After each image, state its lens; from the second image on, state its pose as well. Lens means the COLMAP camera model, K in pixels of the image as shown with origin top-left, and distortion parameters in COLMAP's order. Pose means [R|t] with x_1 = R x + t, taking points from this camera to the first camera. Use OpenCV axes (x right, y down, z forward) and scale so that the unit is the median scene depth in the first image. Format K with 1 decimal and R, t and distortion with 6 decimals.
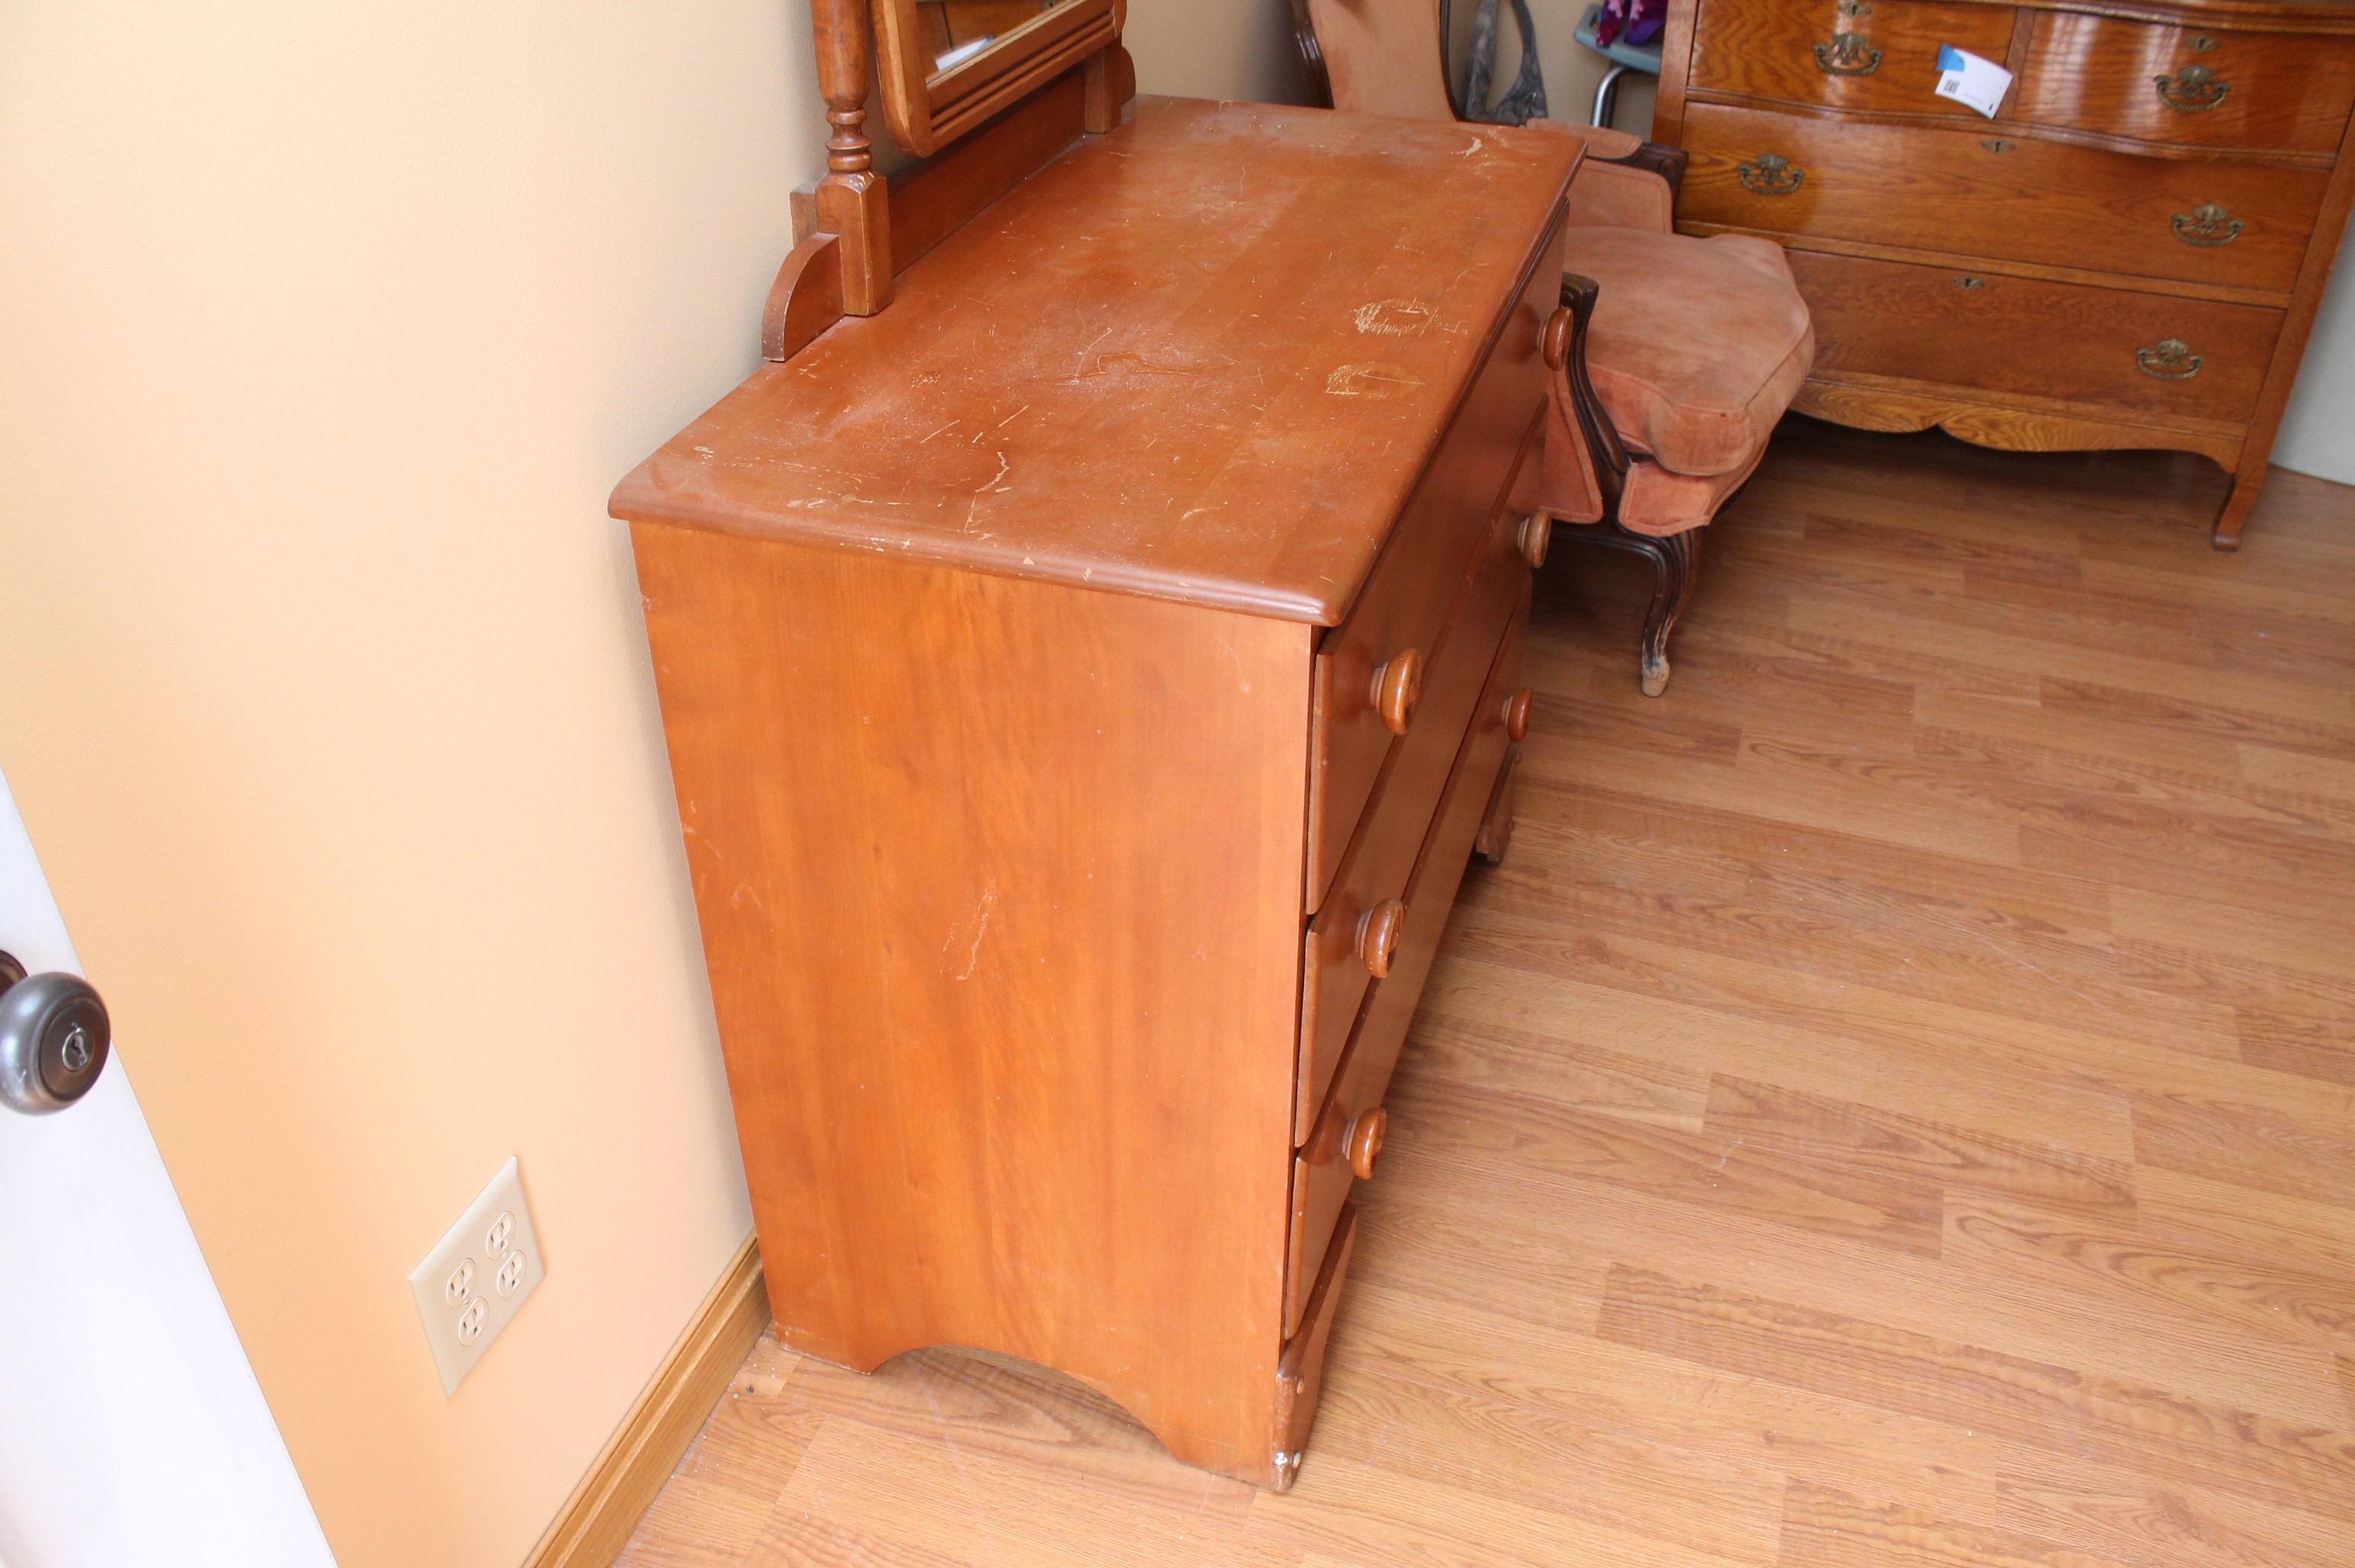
lens RADIAL K [[1967.8, 0, 1163.5], [0, 1967.8, 795.6], [0, 0, 1]] dist [-0.147267, 0.108181]
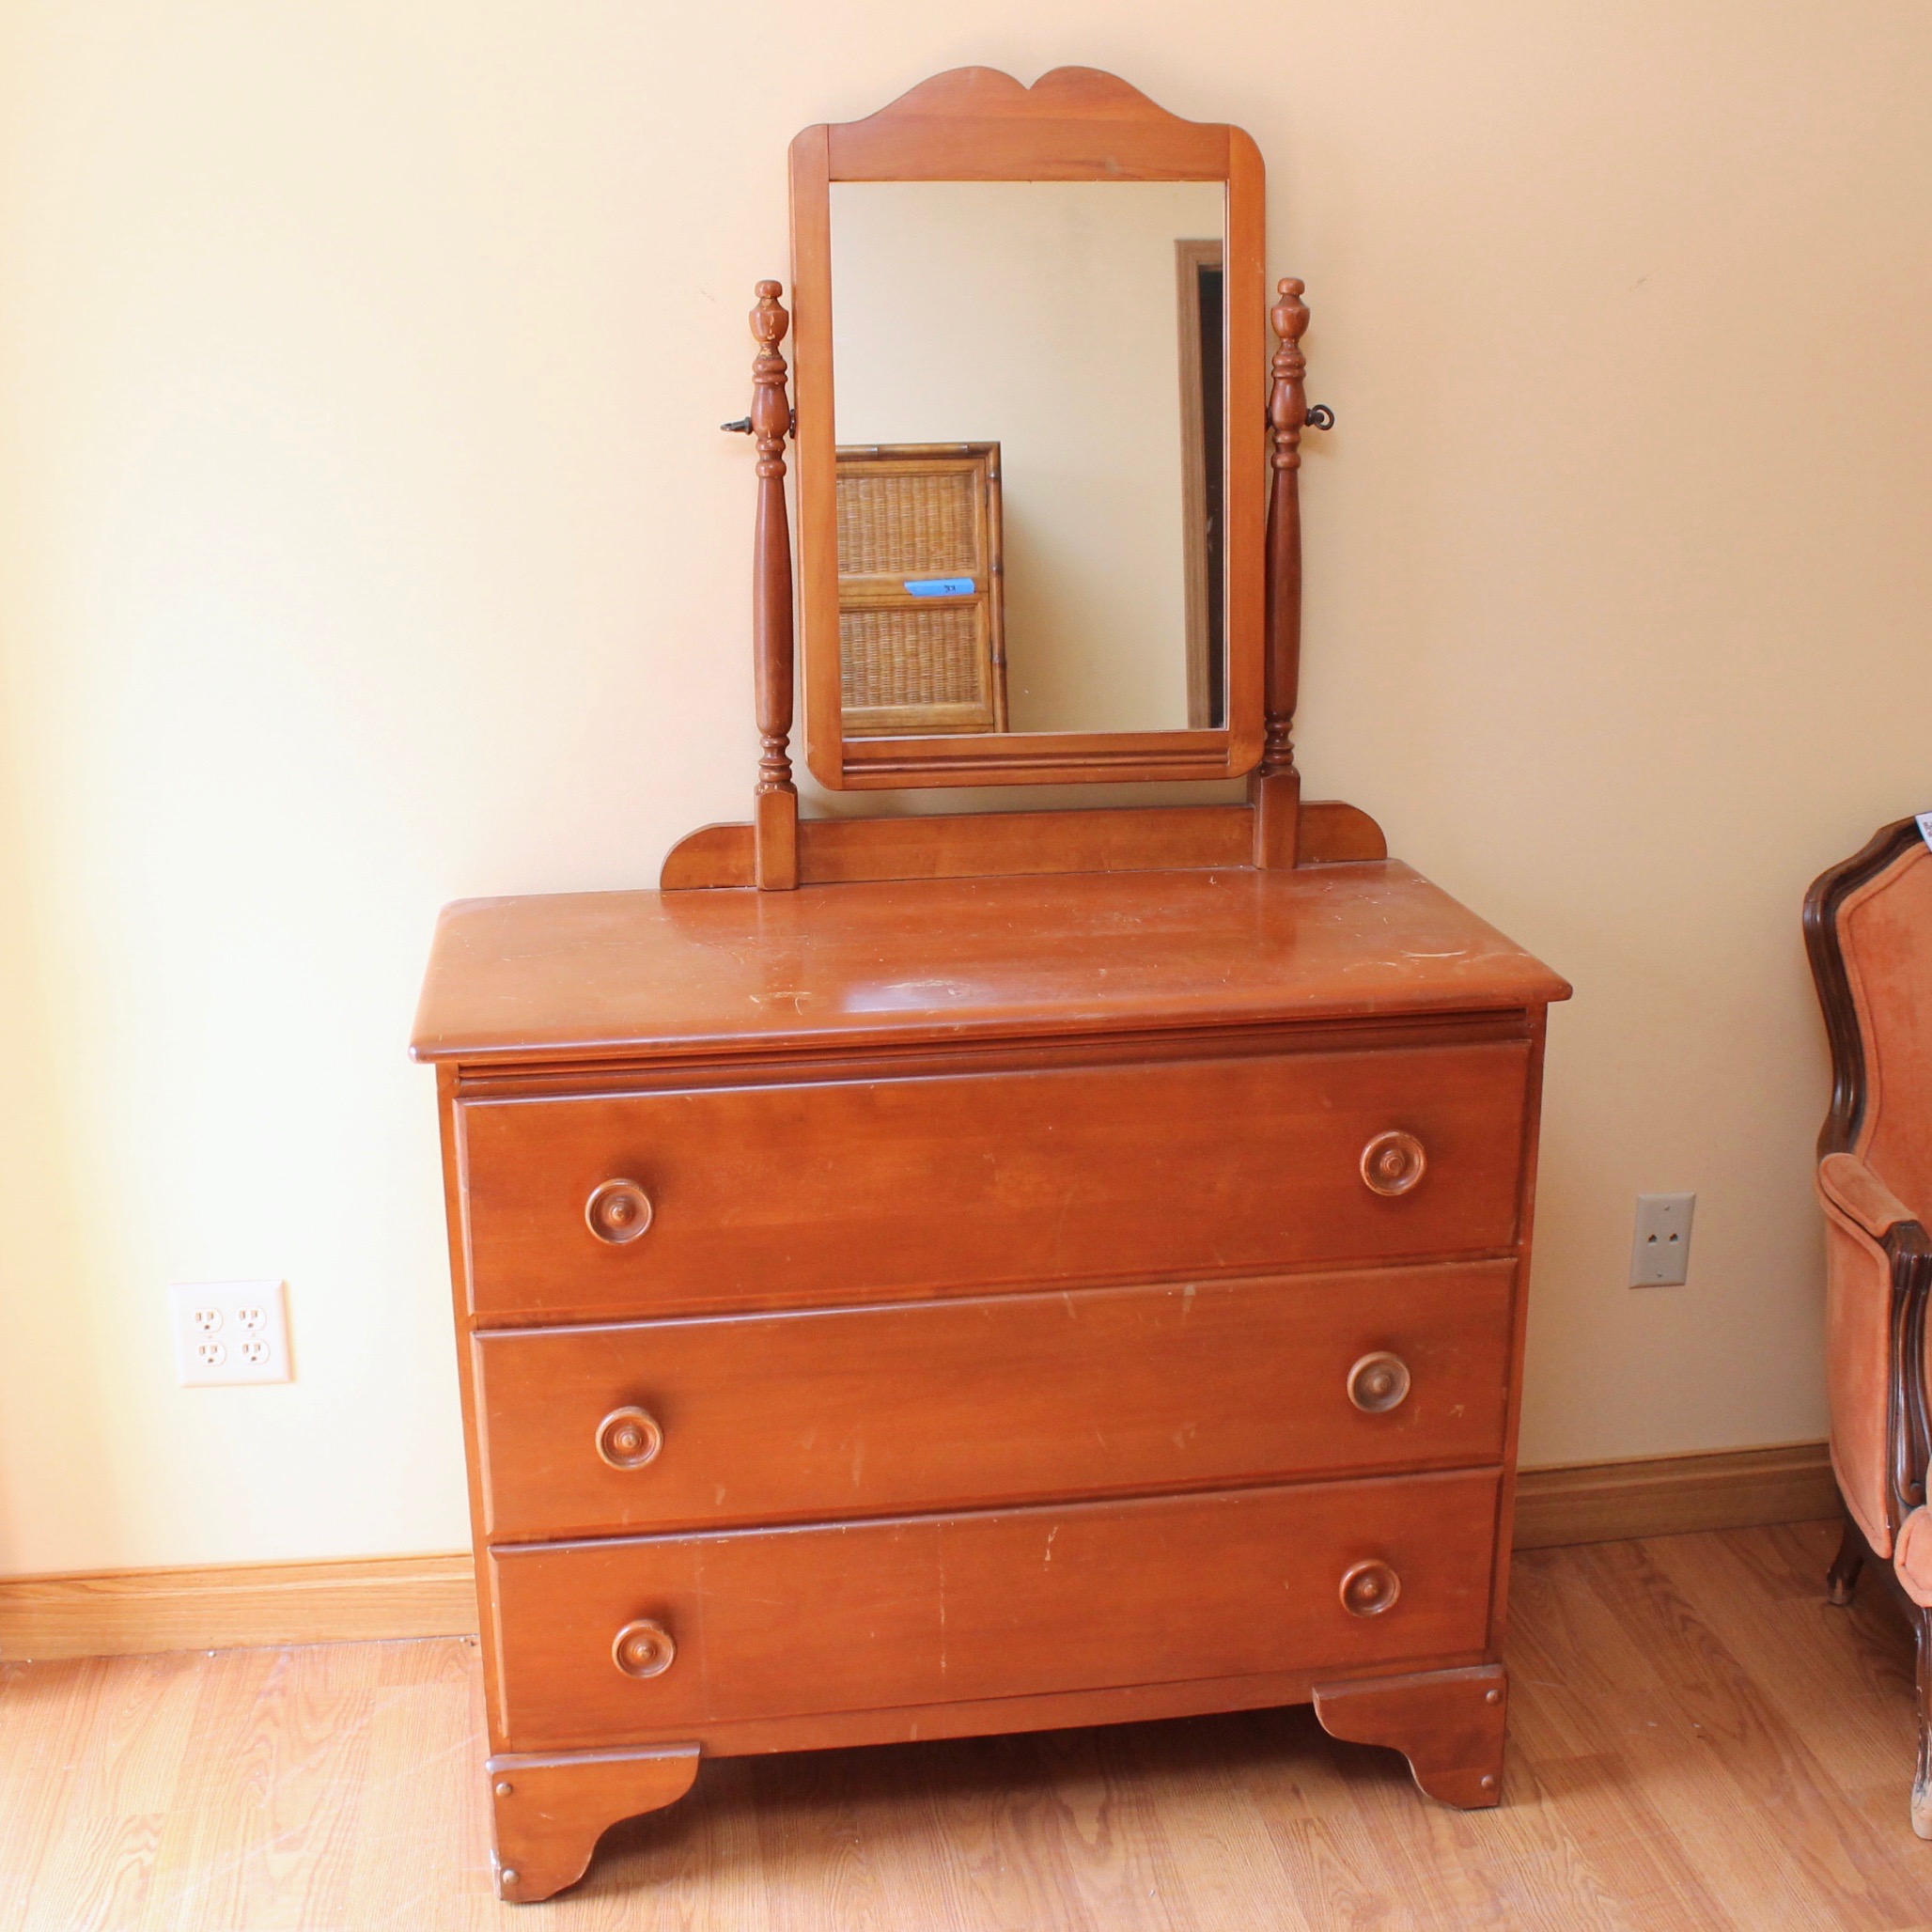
lens RADIAL K [[2478.3, 0, 965.3], [0, 2478.3, 953.7], [0, 0, 1]] dist [-0.169418, 0.000000]
pose [[0.449485, 0.231210, -0.862847, 1.350713], [-0.500420, 0.865303, -0.028817, -0.228016], [0.739962, 0.444739, 0.504643, 0.270856]]
